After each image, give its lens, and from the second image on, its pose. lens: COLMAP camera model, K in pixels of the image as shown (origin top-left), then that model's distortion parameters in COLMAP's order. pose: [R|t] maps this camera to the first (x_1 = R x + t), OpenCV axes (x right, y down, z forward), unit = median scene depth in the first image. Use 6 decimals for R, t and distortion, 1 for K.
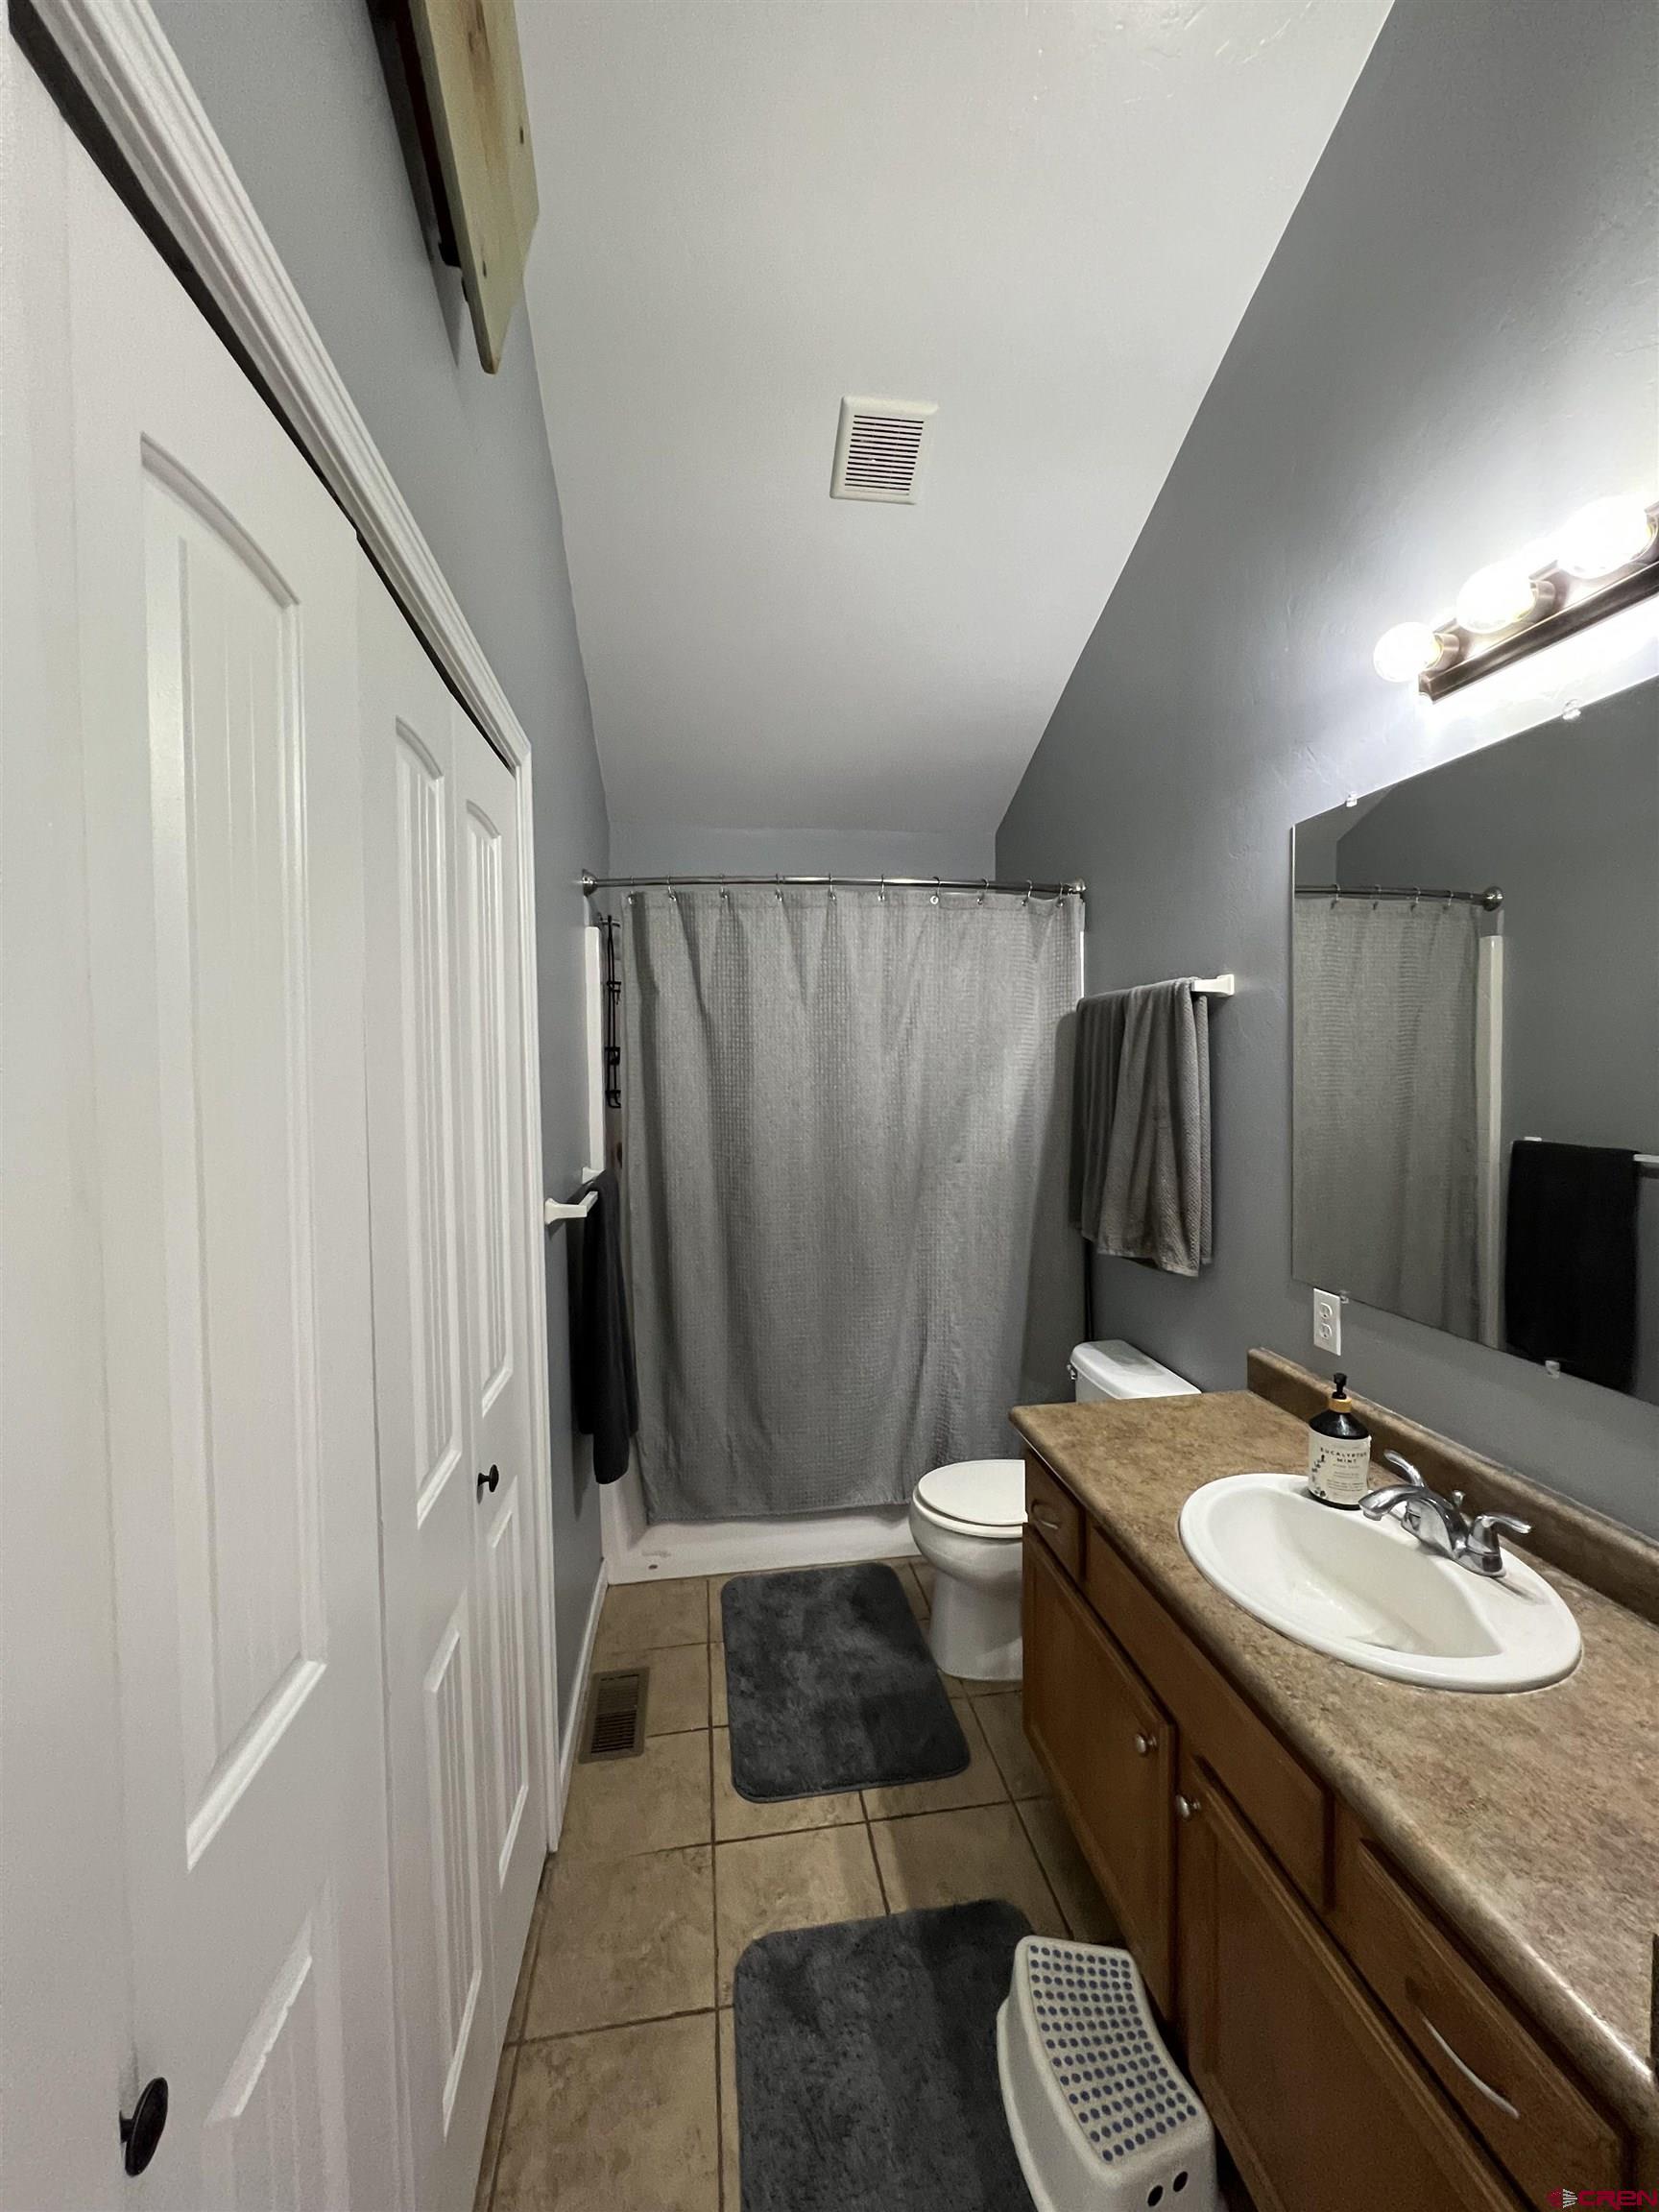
lens RADIAL K [[881.2, 0, 829.2], [0, 881.2, 1102.6], [0, 0, 1]] dist [-0.002749, 0.001515]
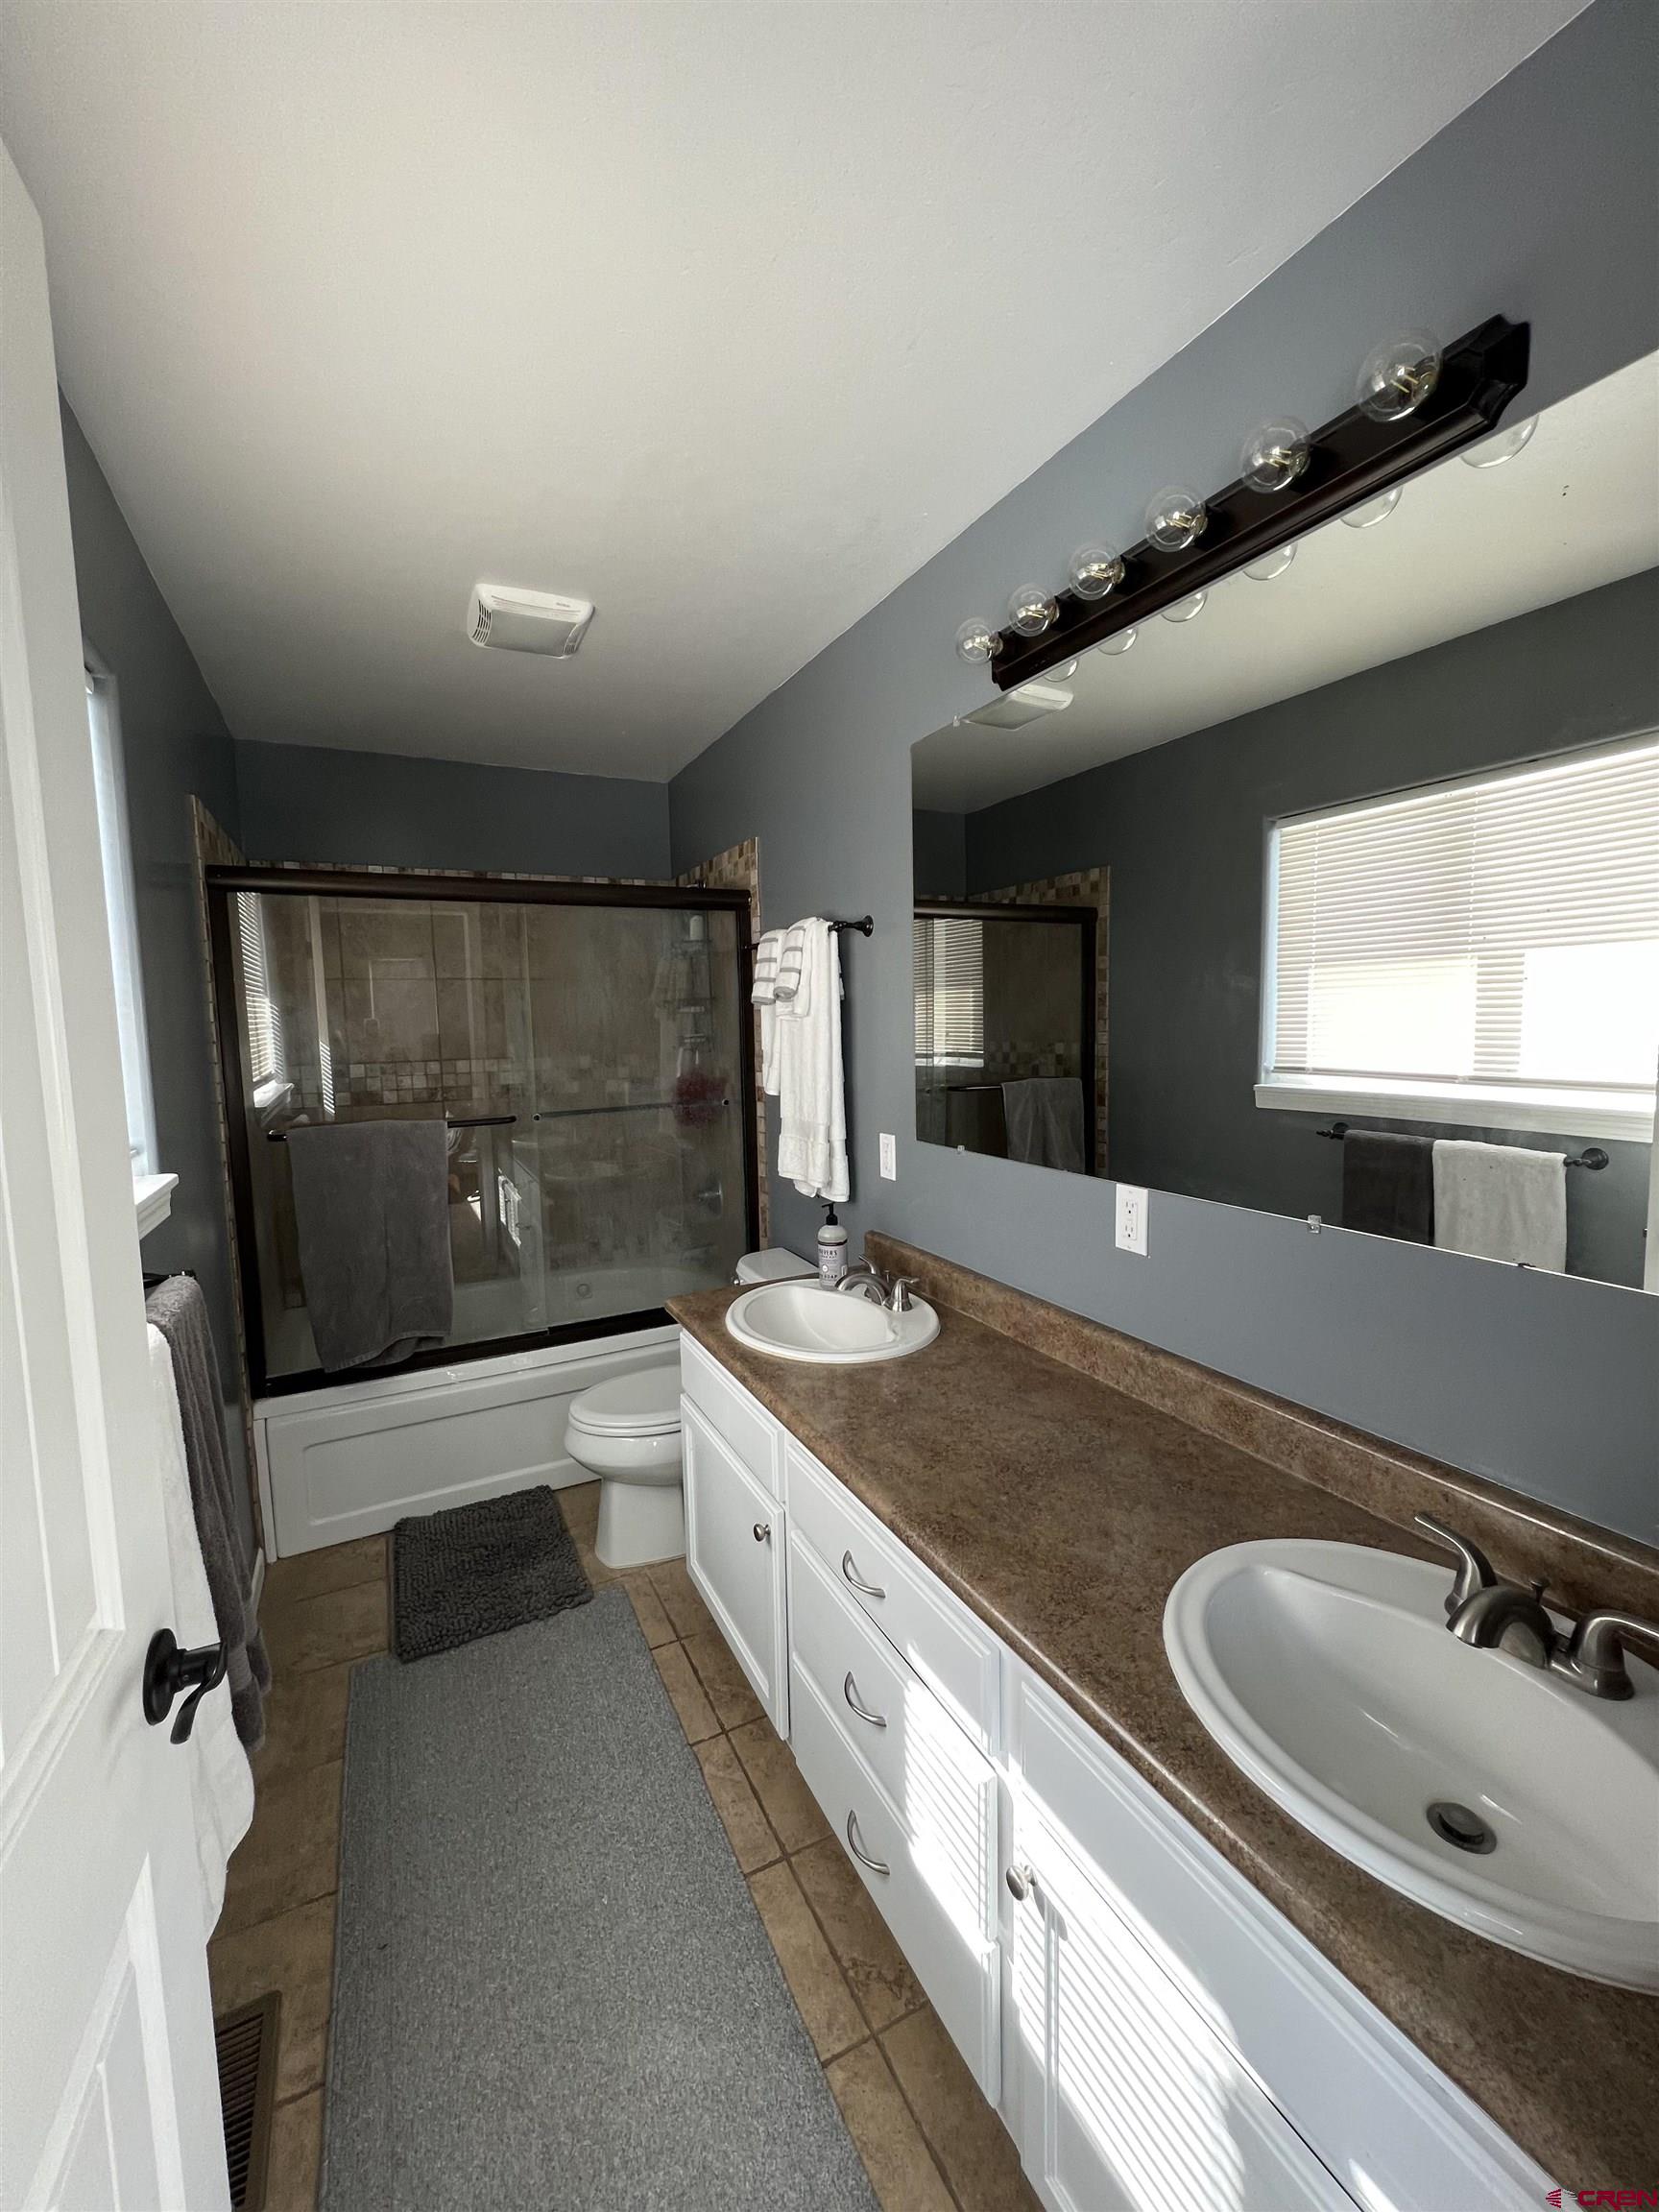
lens RADIAL K [[881.2, 0, 829.2], [0, 881.2, 1100.8], [0, 0, 1]] dist [-0.002749, 0.001515]
pose [[0.948451, -0.029809, 0.315520, 0.005215], [0.009837, 0.997856, 0.064704, 0.015631], [-0.316772, -0.058265, 0.946710, 0.221333]]
